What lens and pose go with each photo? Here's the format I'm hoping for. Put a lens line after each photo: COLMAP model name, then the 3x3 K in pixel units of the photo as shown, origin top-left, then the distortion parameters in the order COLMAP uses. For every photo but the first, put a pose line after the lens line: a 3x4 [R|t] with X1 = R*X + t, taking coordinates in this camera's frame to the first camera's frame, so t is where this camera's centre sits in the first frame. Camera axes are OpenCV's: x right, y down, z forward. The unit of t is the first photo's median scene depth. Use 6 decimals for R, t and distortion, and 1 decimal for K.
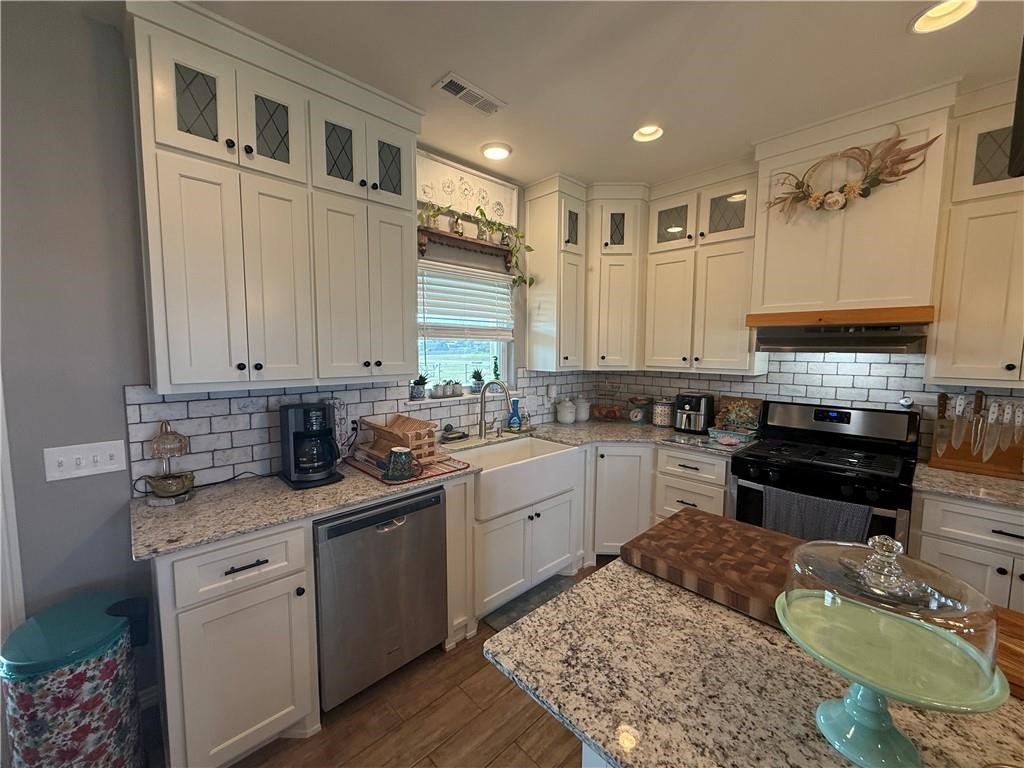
lens RADIAL K [[409.8, 0, 509.5], [0, 409.8, 383.5], [0, 0, 1]] dist [0.002444, -0.000528]
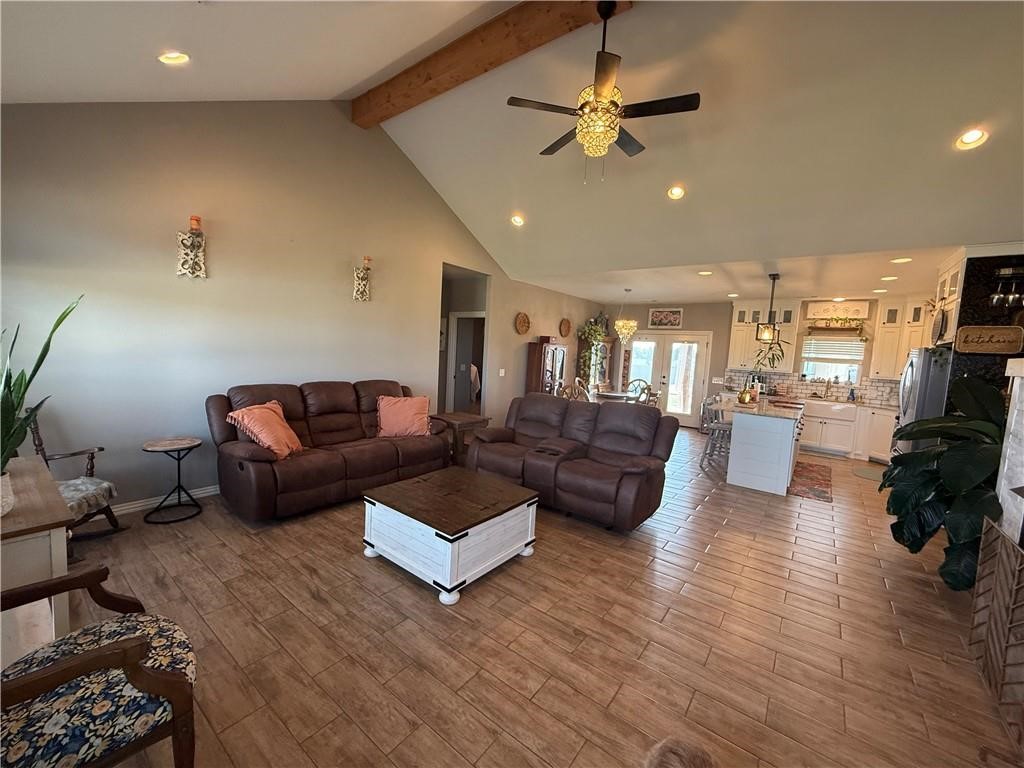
lens RADIAL K [[409.8, 0, 505.6], [0, 409.8, 381.8], [0, 0, 1]] dist [0.002444, -0.000528]
pose [[0.140467, 0.081546, -0.986722, 3.018352], [-0.141176, 0.988069, 0.061560, 0.198311], [0.979969, 0.130655, 0.150303, -1.976410]]
